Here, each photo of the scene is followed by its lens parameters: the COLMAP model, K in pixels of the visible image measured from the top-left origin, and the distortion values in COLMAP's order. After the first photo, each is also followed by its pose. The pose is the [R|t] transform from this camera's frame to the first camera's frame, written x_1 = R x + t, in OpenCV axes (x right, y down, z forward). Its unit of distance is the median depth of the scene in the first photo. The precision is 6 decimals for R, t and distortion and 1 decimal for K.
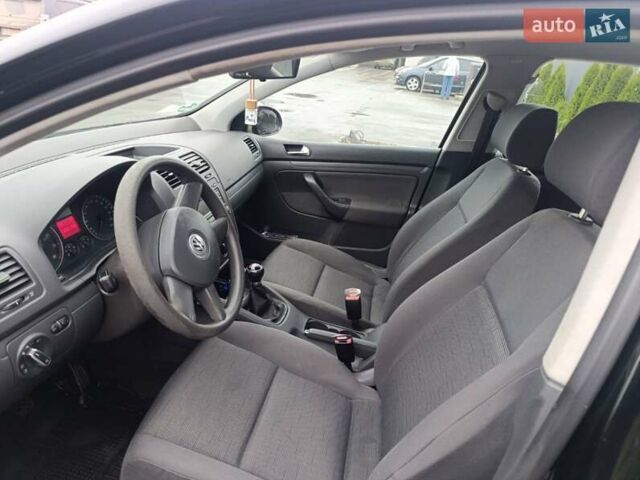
lens RADIAL K [[450.3, 0, 320.0], [0, 450.3, 240.0], [0, 0, 1]] dist [0.004207, -0.002964]
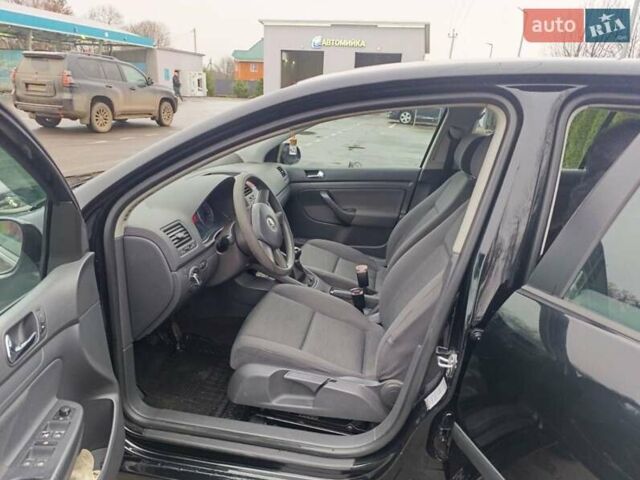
lens RADIAL K [[458.9, 0, 314.7], [0, 458.9, 242.7], [0, 0, 1]] dist [0.025079, -0.028810]
pose [[0.999144, -0.040082, -0.010264, -0.045993], [0.039220, 0.996511, -0.073671, 0.108588], [0.013181, 0.073205, 0.997230, -0.360734]]
